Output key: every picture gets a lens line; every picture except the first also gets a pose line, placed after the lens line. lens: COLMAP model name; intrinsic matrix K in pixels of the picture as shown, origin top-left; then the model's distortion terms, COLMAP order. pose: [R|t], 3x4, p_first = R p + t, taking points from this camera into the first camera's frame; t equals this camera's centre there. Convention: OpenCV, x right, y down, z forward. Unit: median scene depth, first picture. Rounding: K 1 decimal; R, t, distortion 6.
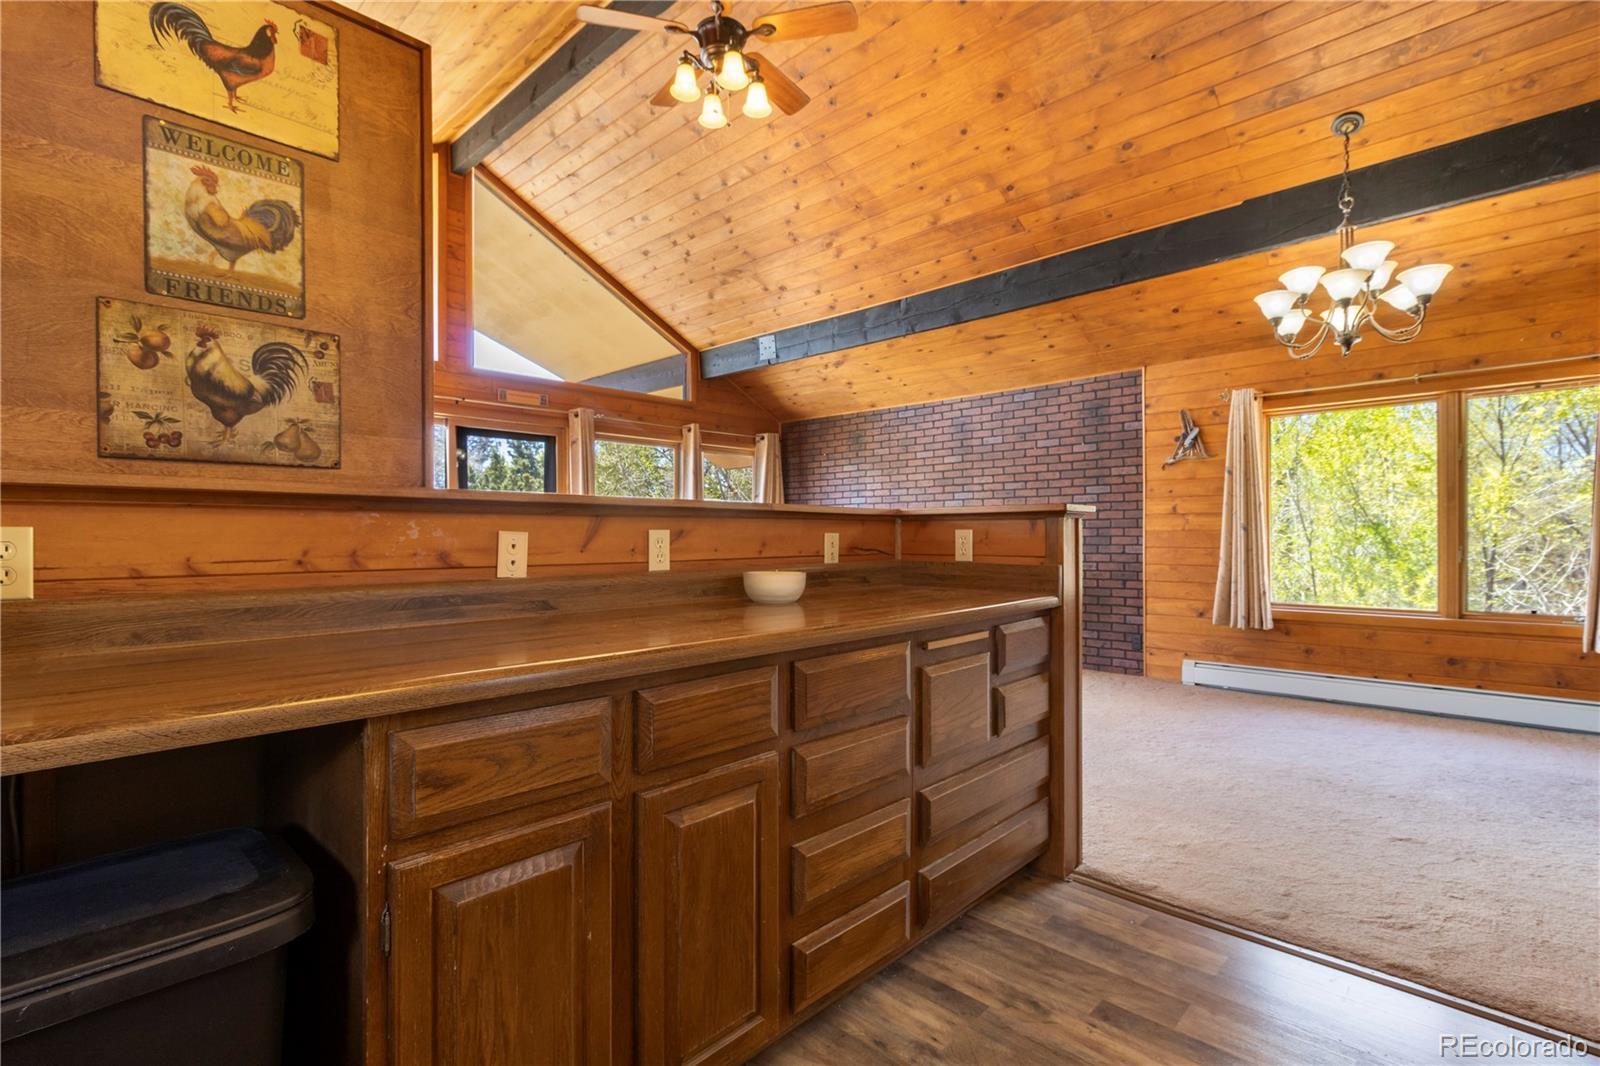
lens RADIAL K [[750.1, 0, 783.9], [0, 750.1, 544.2], [0, 0, 1]] dist [-0.000559, 0.001868]
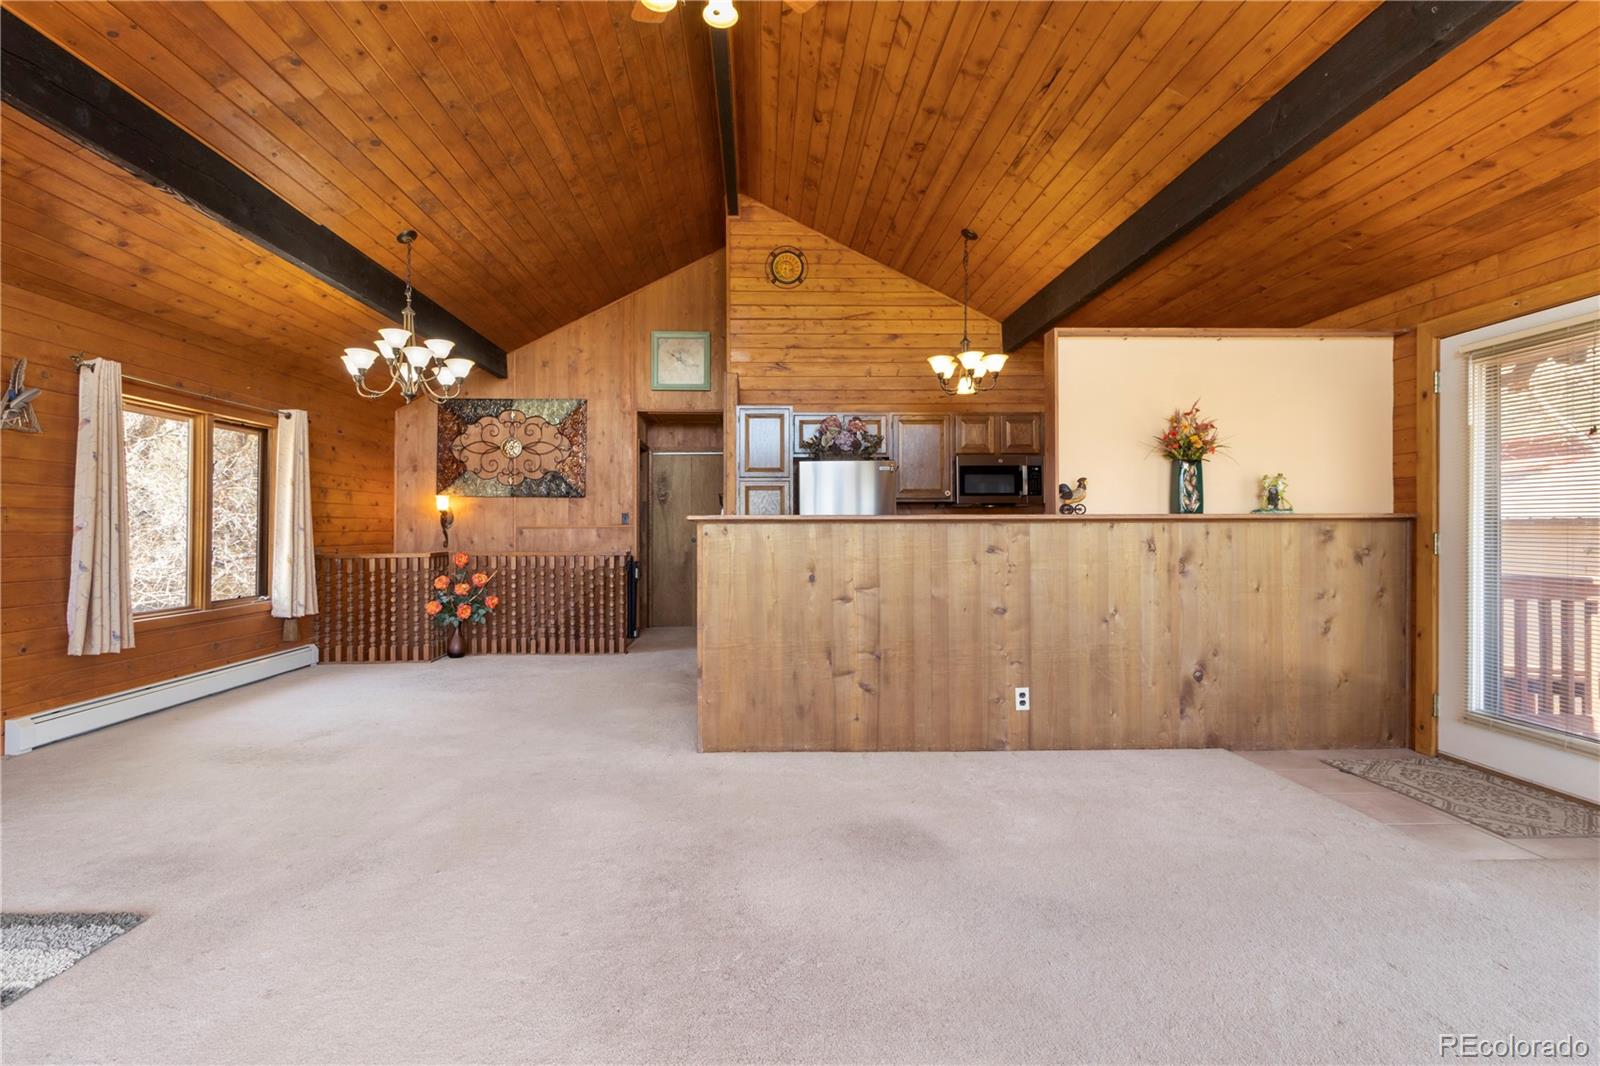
lens RADIAL K [[750.1, 0, 781.2], [0, 750.1, 525.6], [0, 0, 1]] dist [-0.000559, 0.001868]
pose [[-0.722578, 0.011020, 0.691201, -0.427963], [0.012025, 0.999922, -0.003372, -0.012764], [-0.691185, 0.005875, -0.722654, 0.957297]]
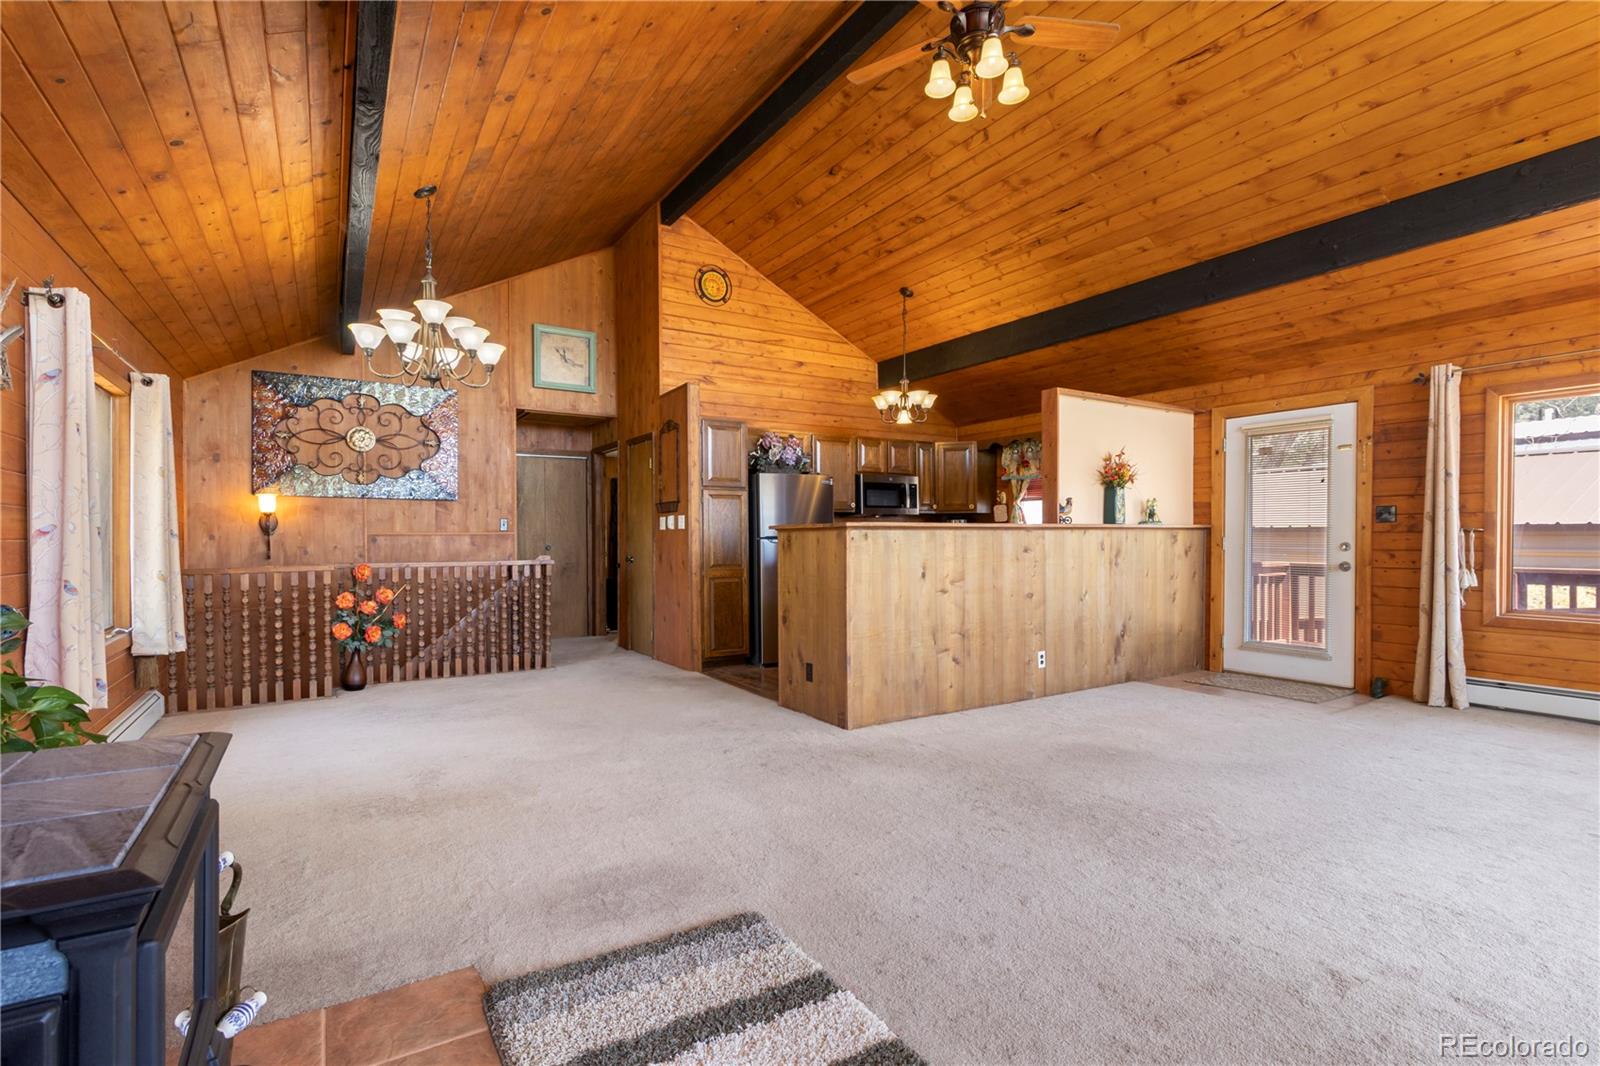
lens RADIAL K [[750.1, 0, 801.5], [0, 750.1, 545.9], [0, 0, 1]] dist [-0.000559, 0.001868]
pose [[-0.974904, 0.007627, 0.222495, -0.042967], [0.011935, 0.999766, 0.018026, -0.015182], [-0.222306, 0.020229, -0.974767, 1.269629]]
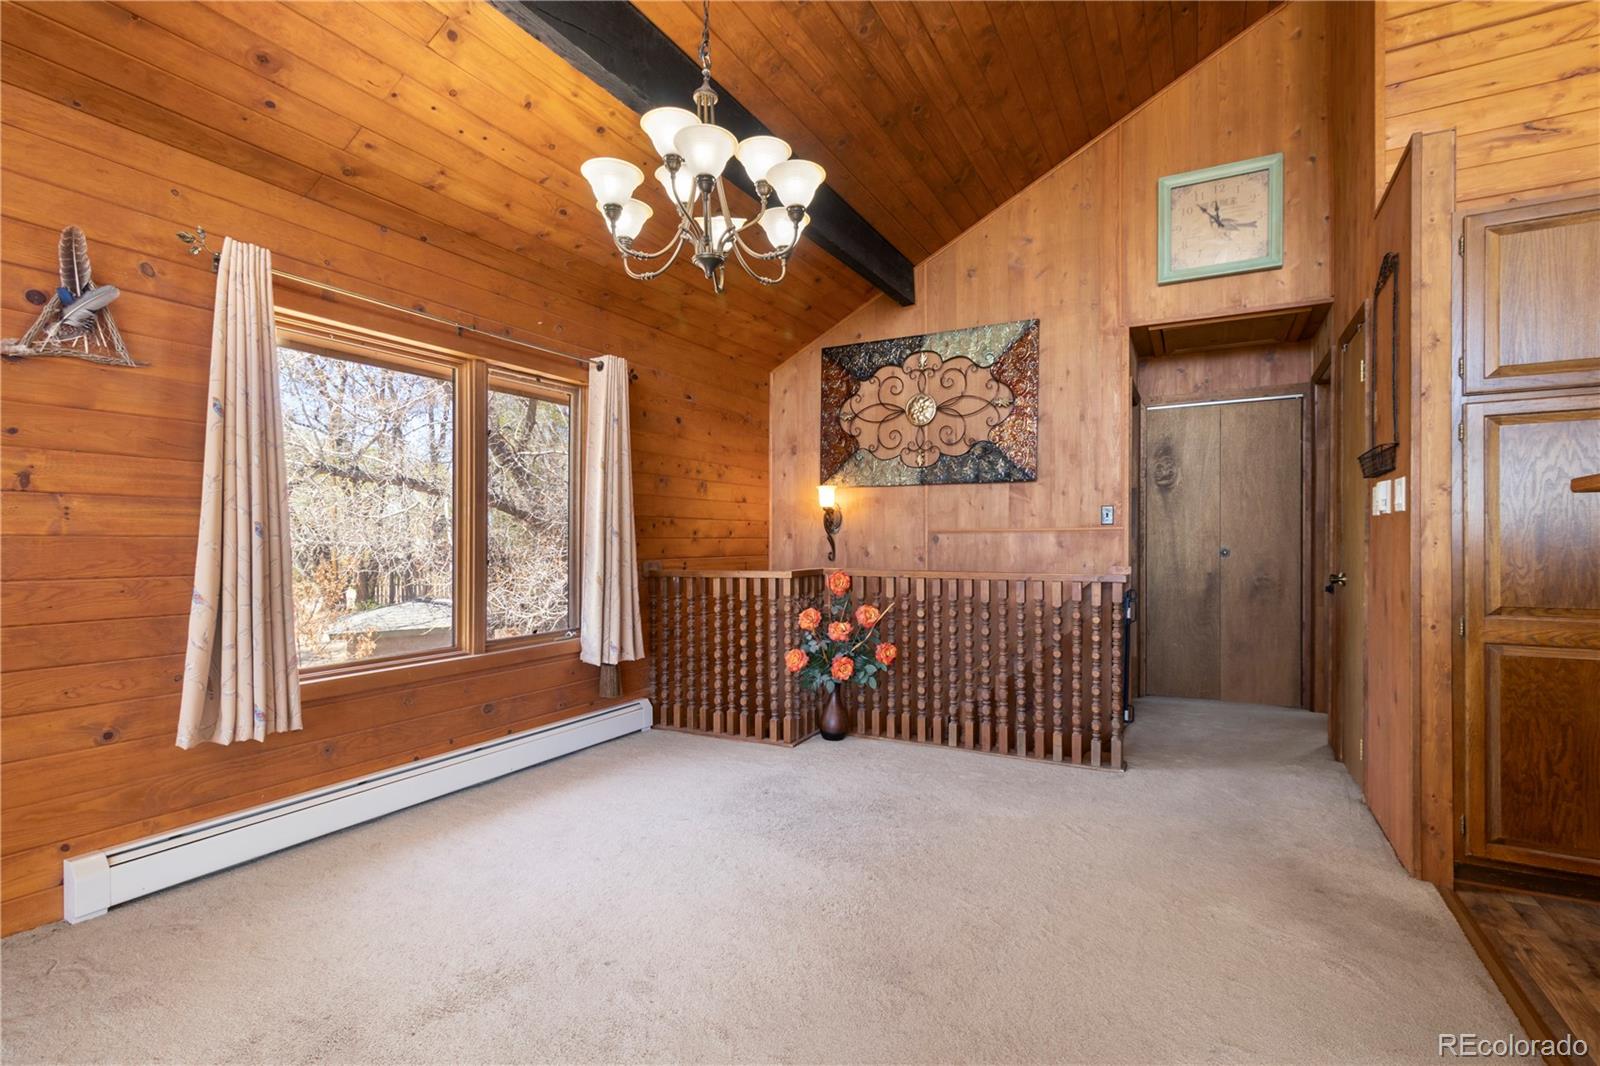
lens RADIAL K [[750.1, 0, 798.7], [0, 750.1, 543.7], [0, 0, 1]] dist [-0.000559, 0.001868]
pose [[-0.274349, 0.002453, 0.961627, 0.044773], [0.012786, 0.999918, 0.001097, -0.008661], [-0.961545, 0.012597, -0.274357, 0.699699]]
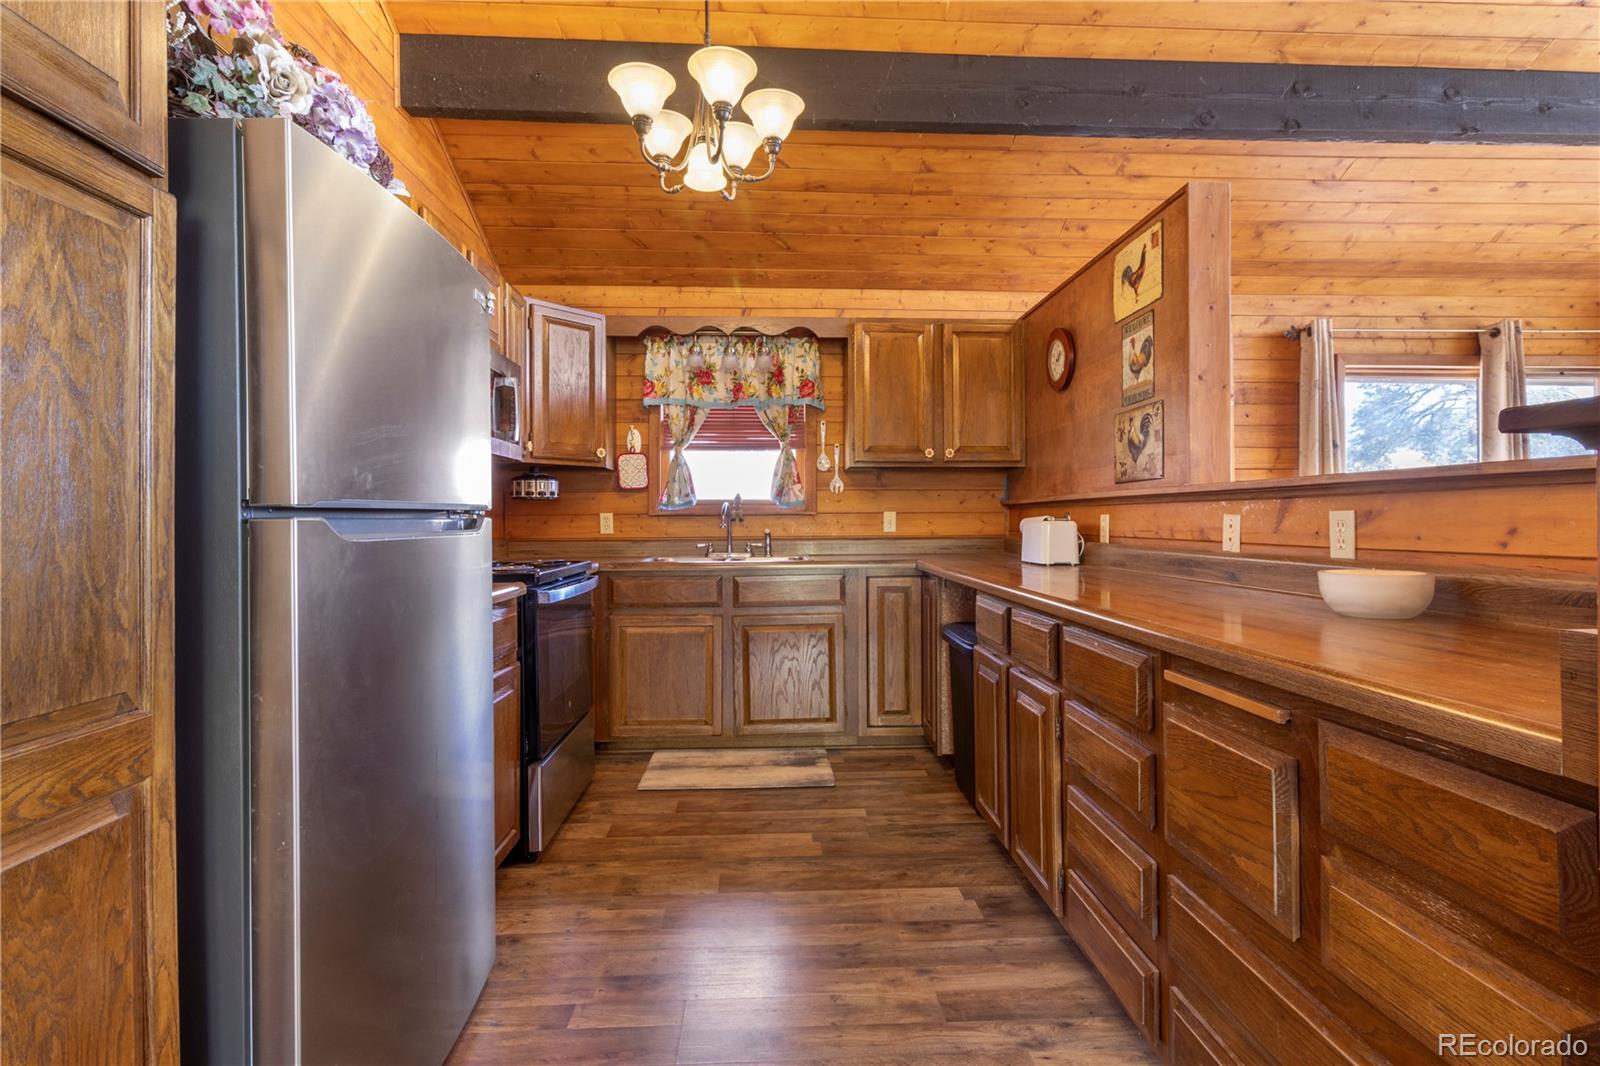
lens RADIAL K [[750.1, 0, 820.5], [0, 750.1, 527.3], [0, 0, 1]] dist [-0.000559, 0.001868]
pose [[-0.661946, 0.016016, -0.749380, 0.317920], [0.004254, 0.999836, 0.017611, -0.006301], [0.749539, 0.008469, -0.661906, 0.412945]]
